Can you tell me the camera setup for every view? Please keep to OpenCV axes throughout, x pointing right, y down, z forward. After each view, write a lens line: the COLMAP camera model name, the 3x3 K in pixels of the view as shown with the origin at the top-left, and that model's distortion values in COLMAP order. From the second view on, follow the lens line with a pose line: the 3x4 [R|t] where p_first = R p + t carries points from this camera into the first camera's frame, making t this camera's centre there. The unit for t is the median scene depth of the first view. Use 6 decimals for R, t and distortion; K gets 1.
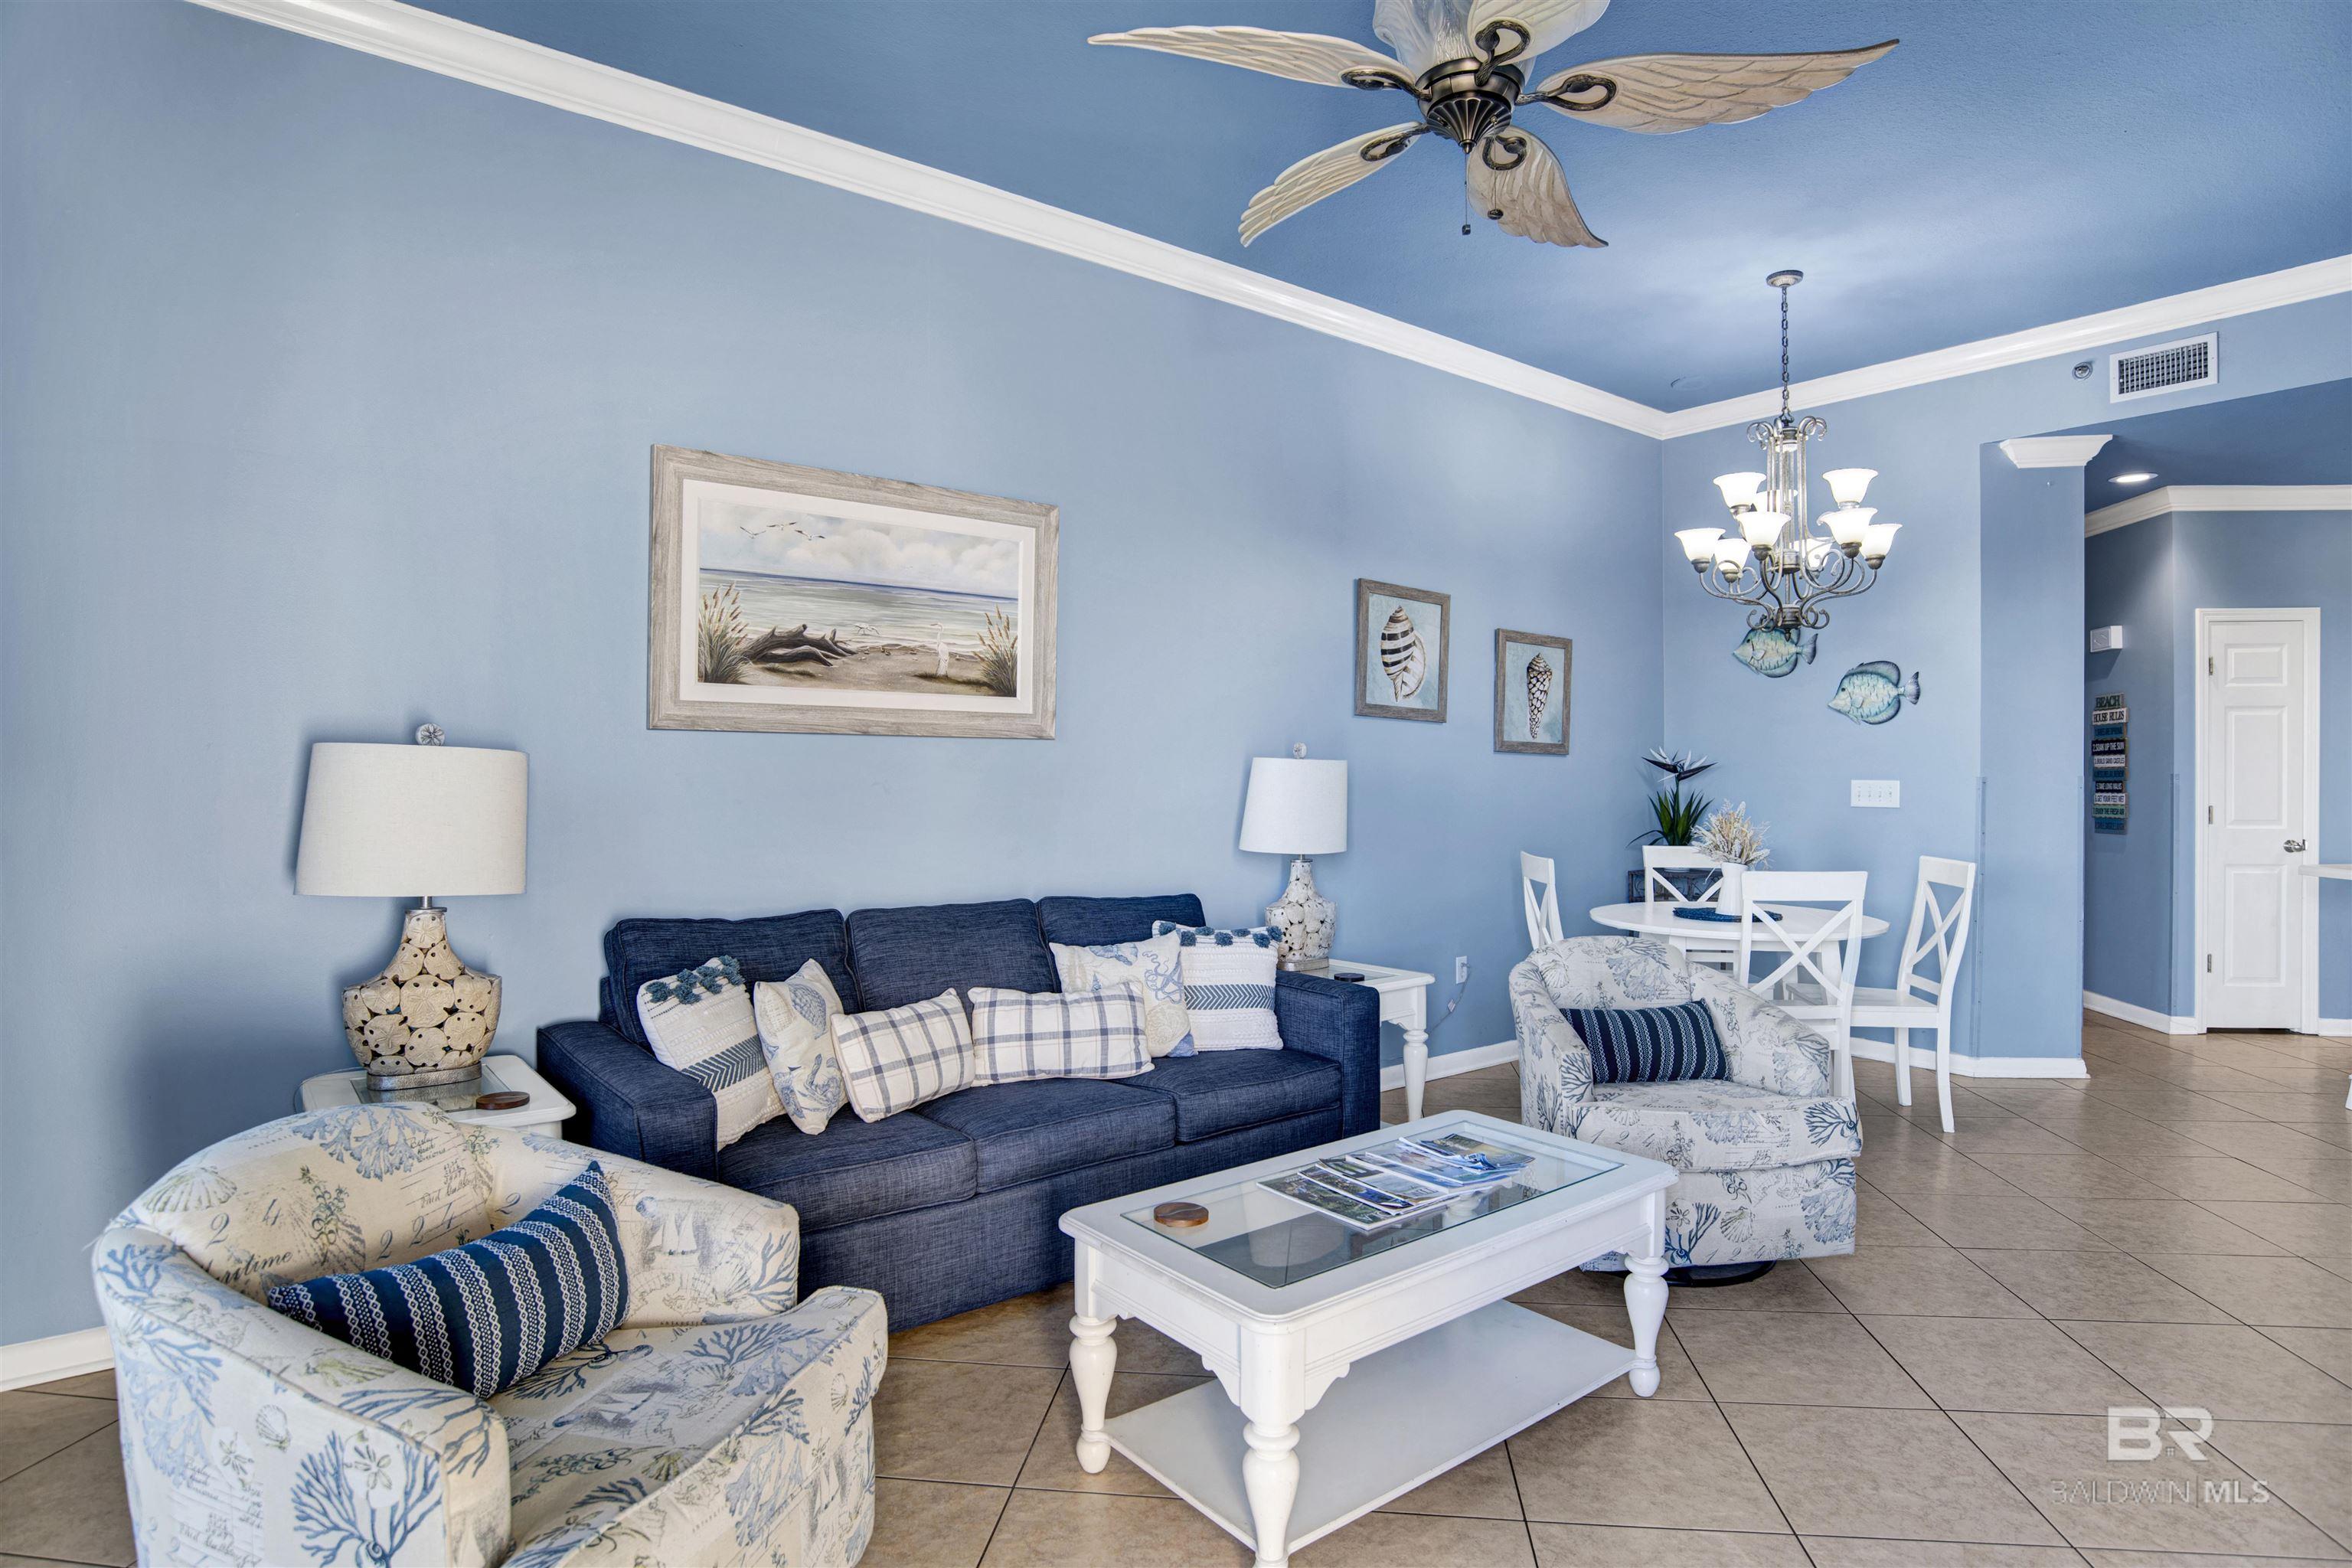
lens RADIAL K [[1224.3, 0, 1193.3], [0, 1224.3, 773.8], [0, 0, 1]] dist [-0.032353, 0.002791]
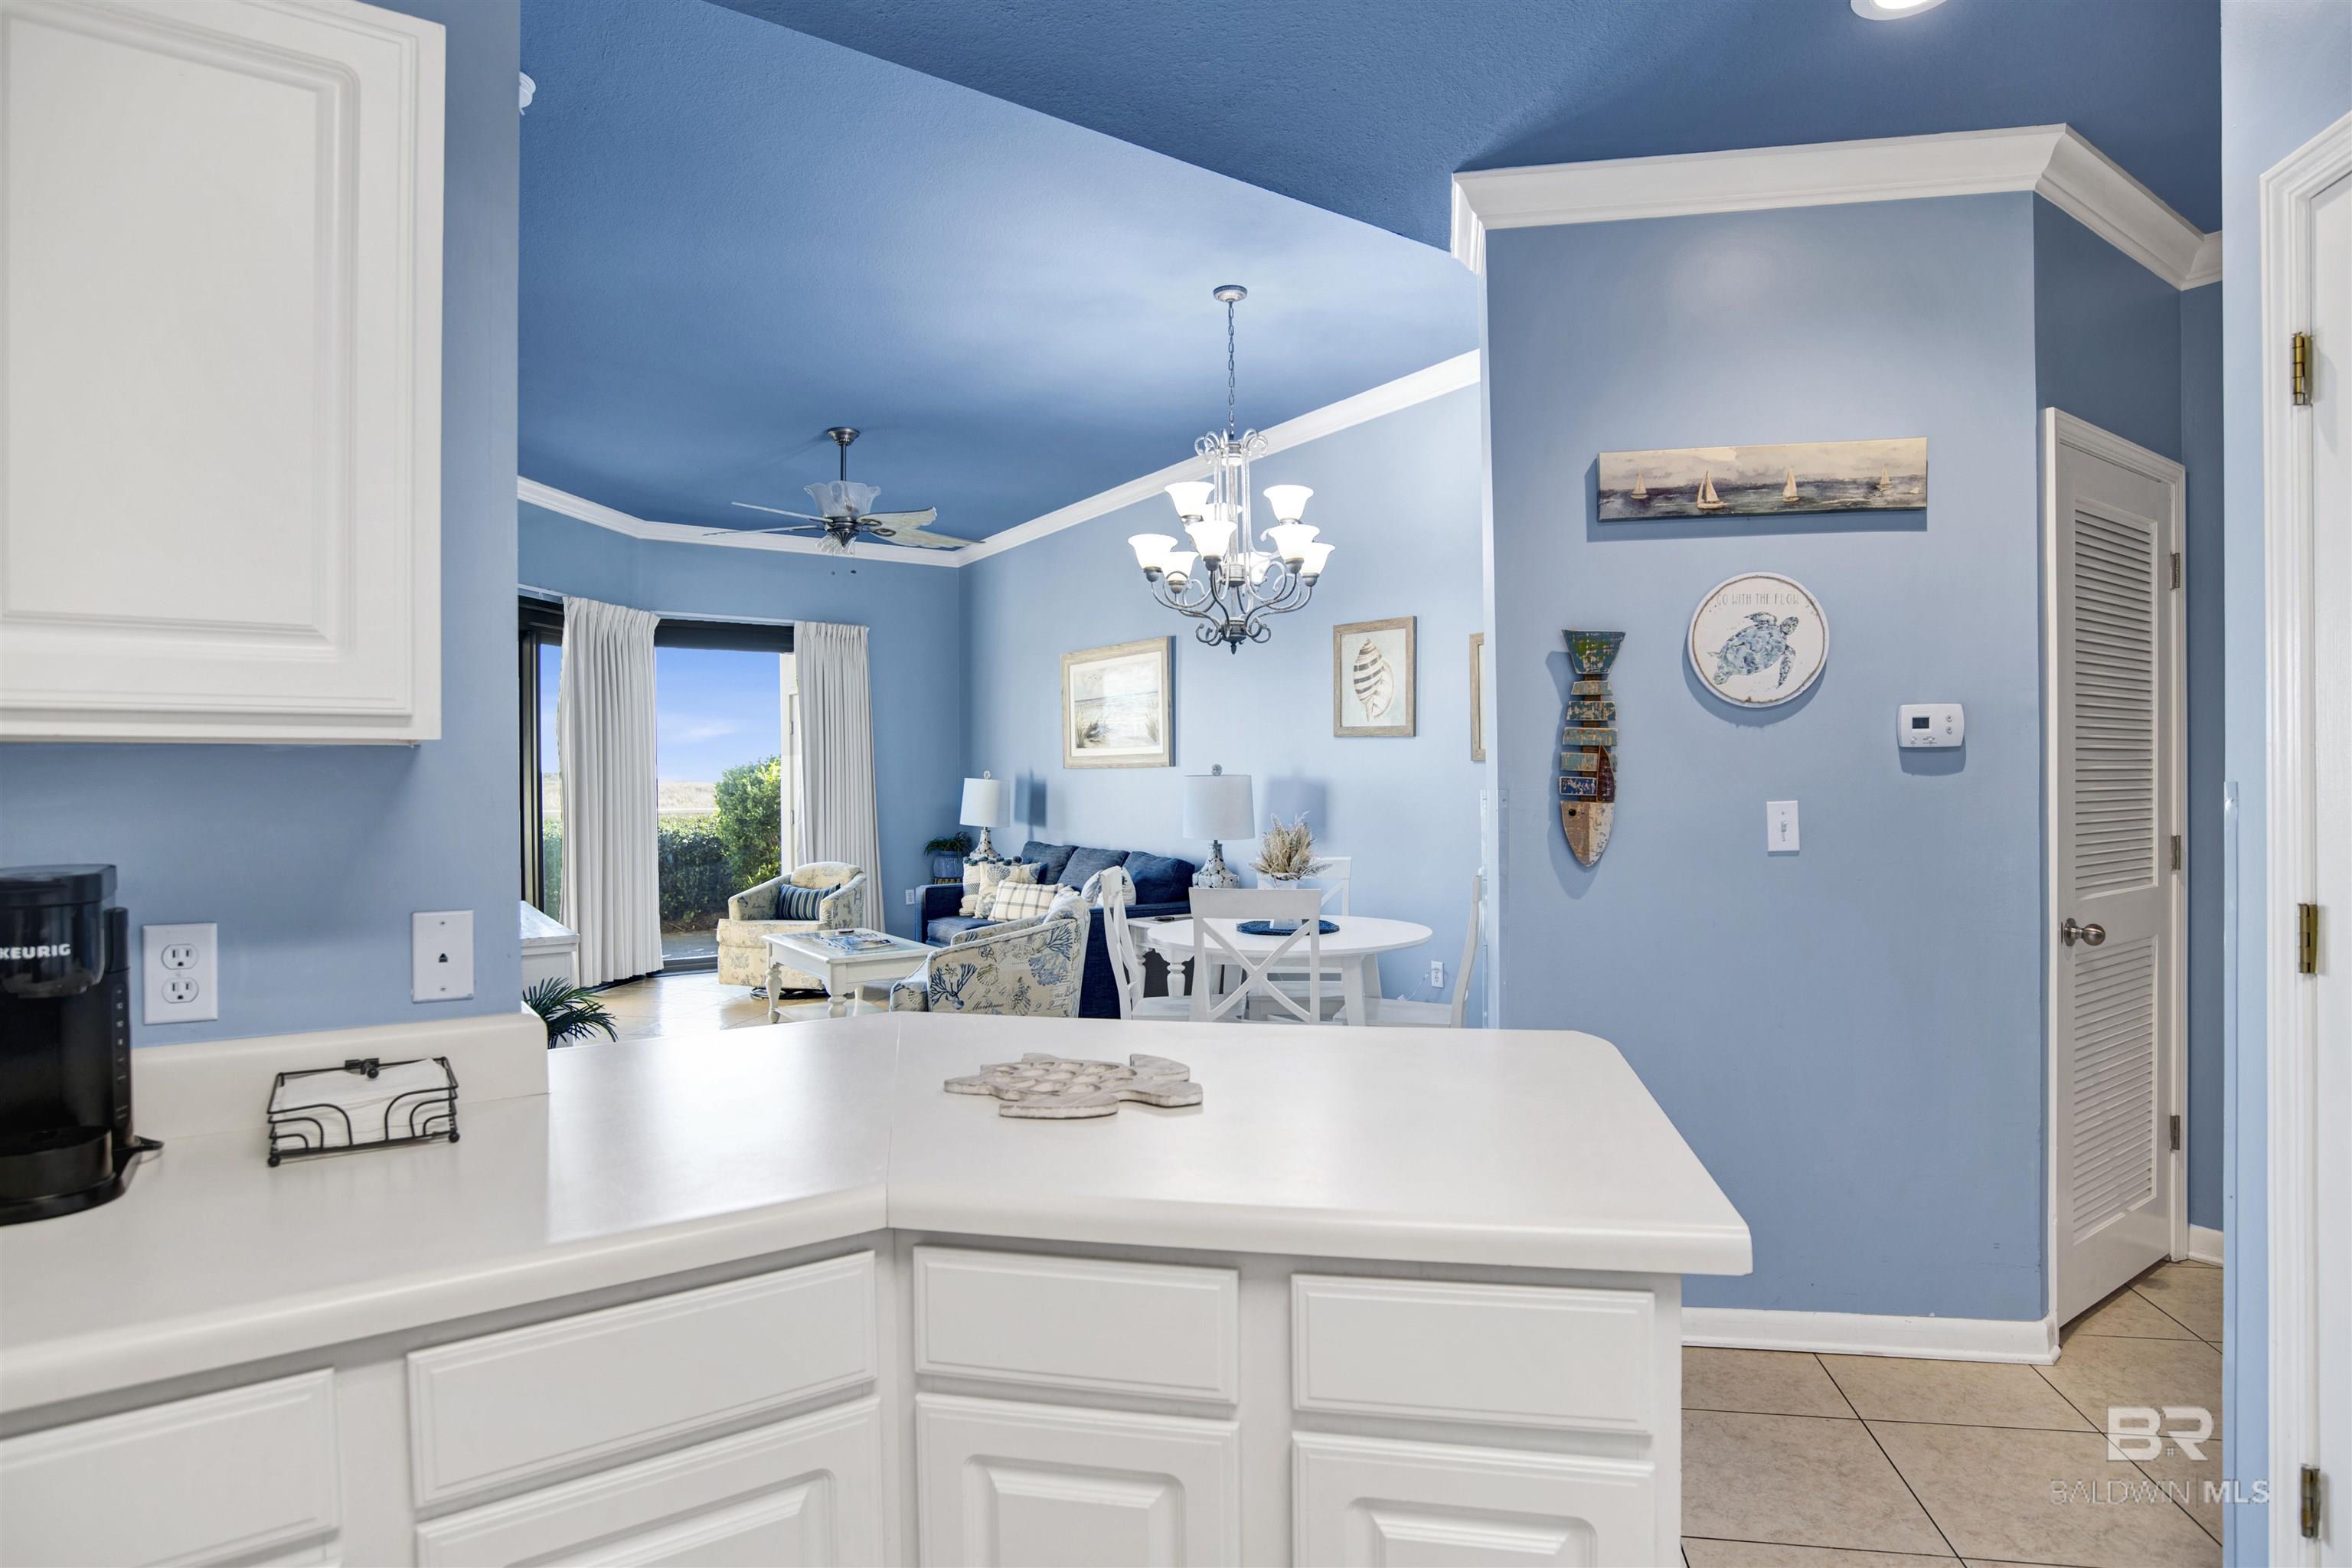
lens RADIAL K [[1238.6, 0, 1189.5], [0, 1238.6, 786.7], [0, 0, 1]] dist [-0.066276, 0.021757]
pose [[-0.052755, -0.001454, -0.998606, 1.314642], [0.003100, 0.999994, -0.001620, 0.002949], [0.998603, -0.003181, -0.052750, 0.878304]]
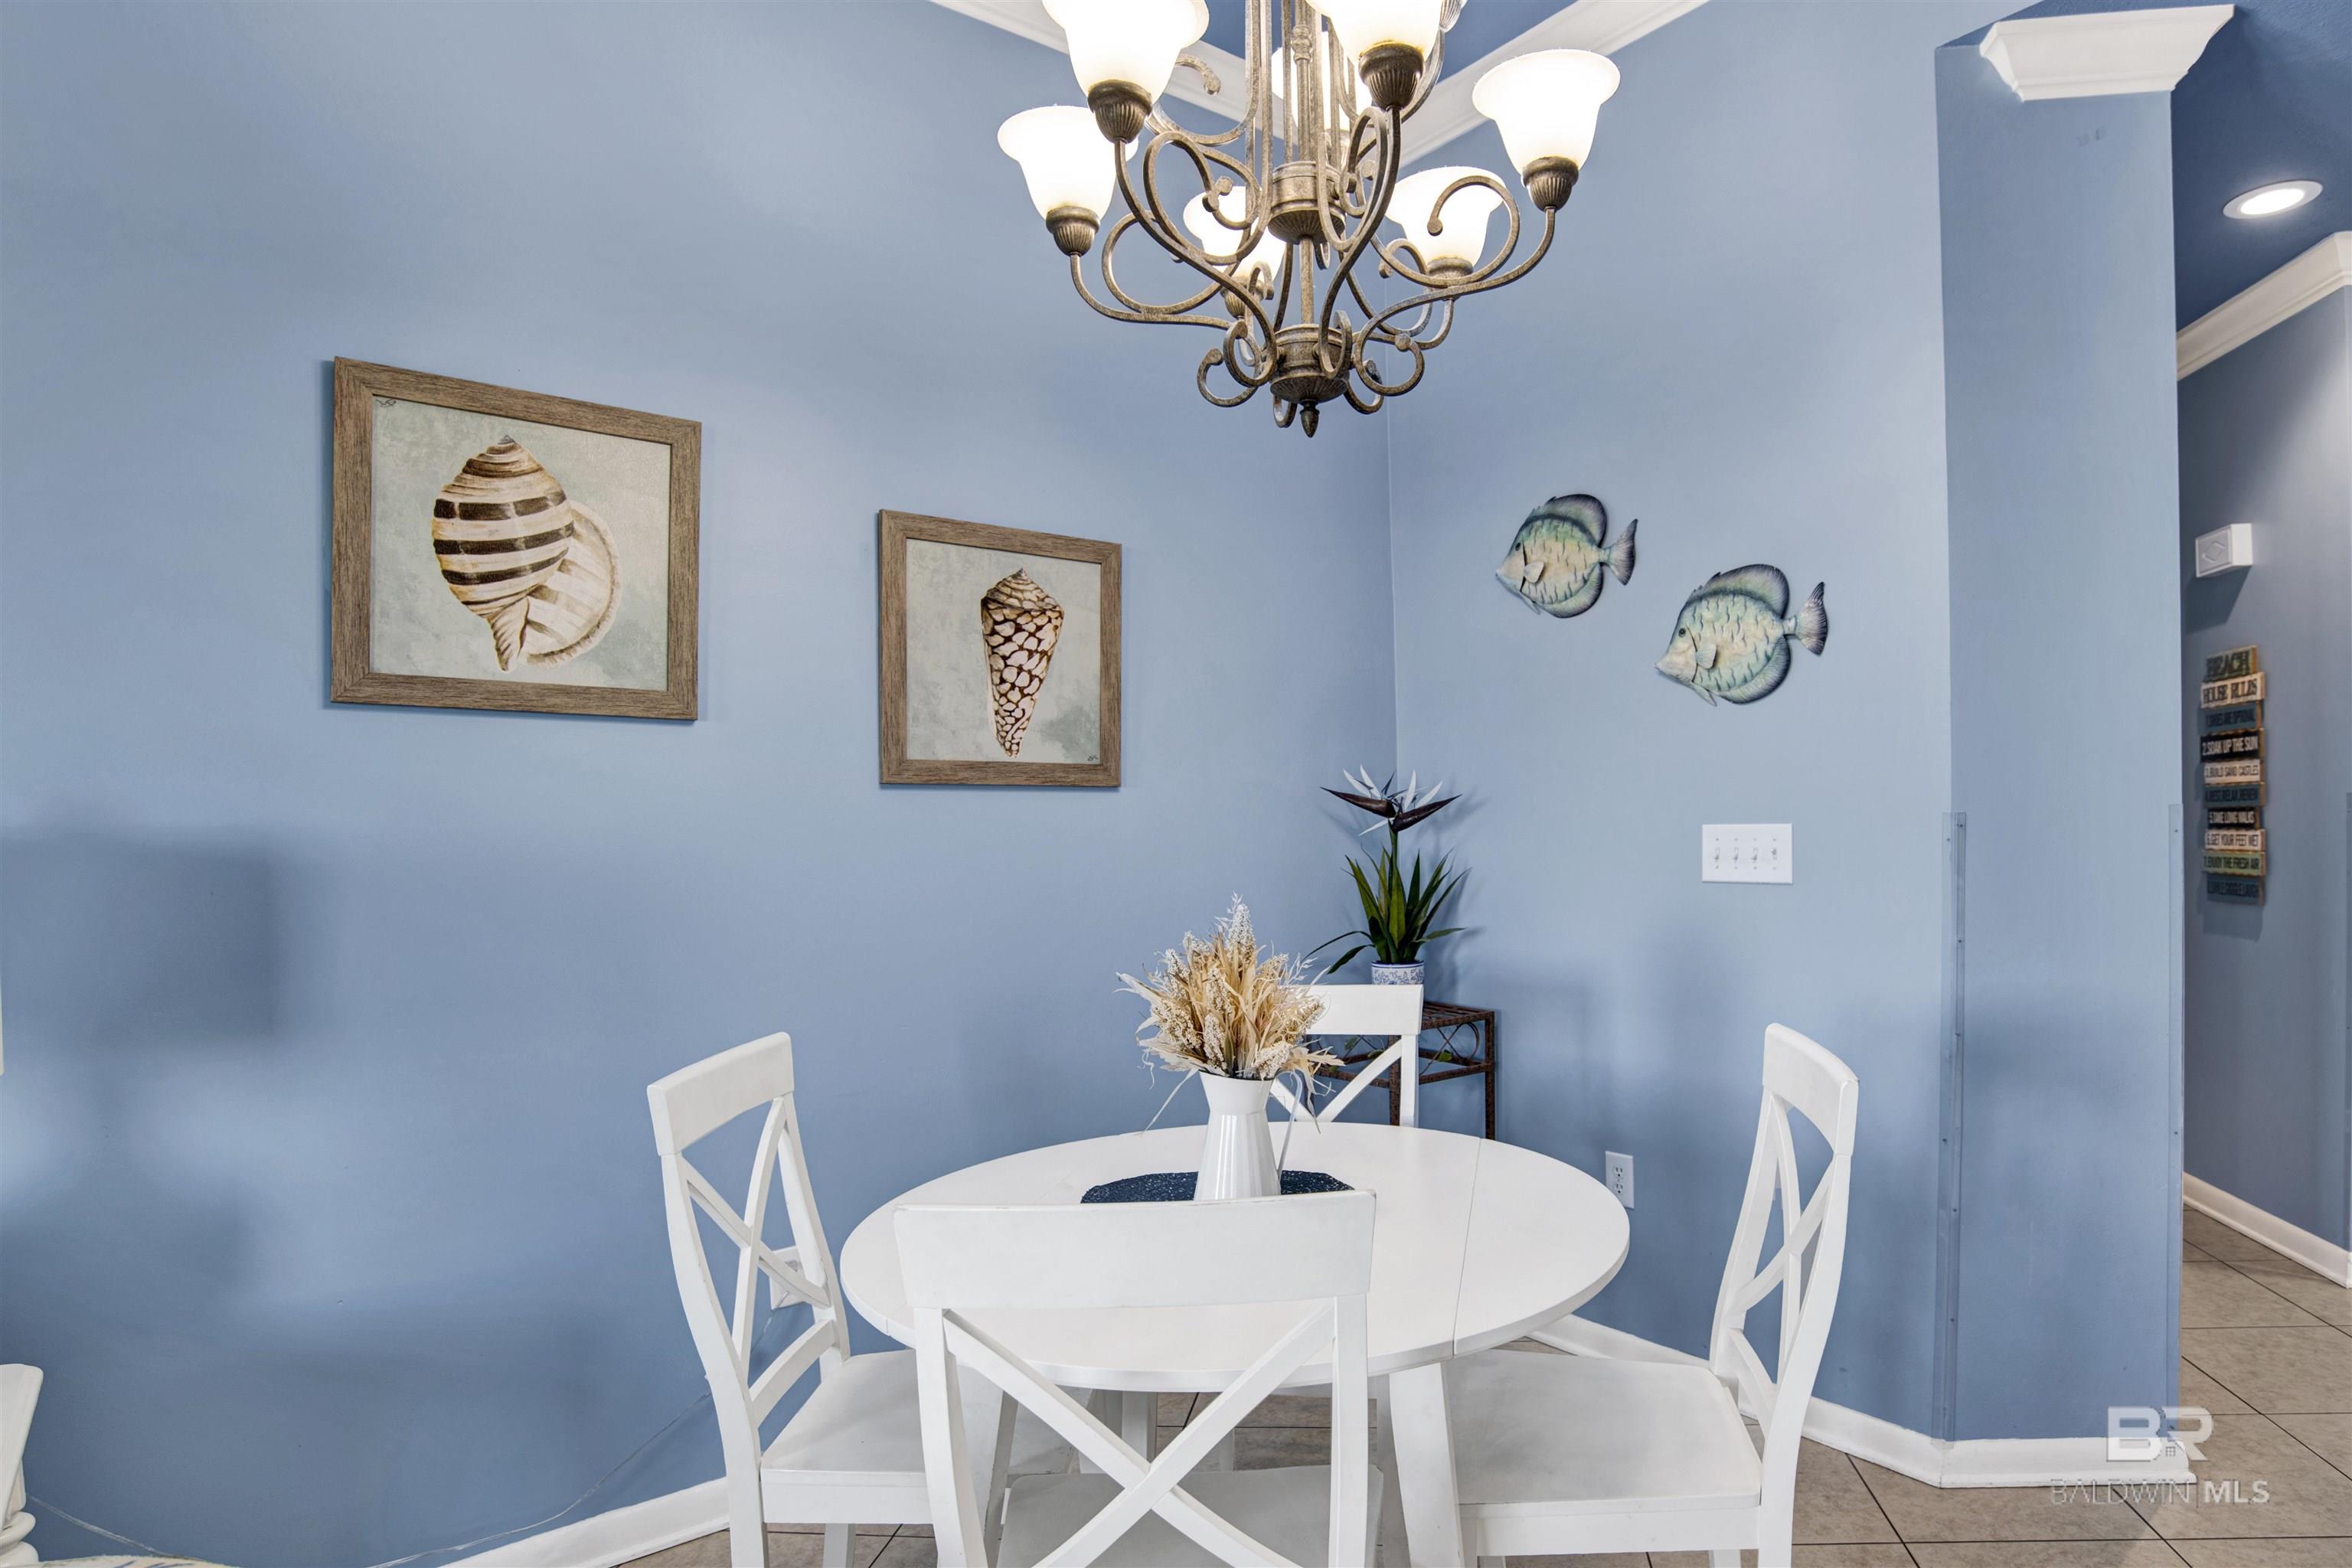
lens RADIAL K [[1238.6, 0, 1325.3], [0, 1238.6, 849.2], [0, 0, 1]] dist [-0.066276, 0.021757]
pose [[0.999445, -0.028448, 0.017331, 0.426075], [0.028019, 0.999307, 0.024507, -0.000937], [-0.018017, -0.024007, 0.999549, 0.578566]]
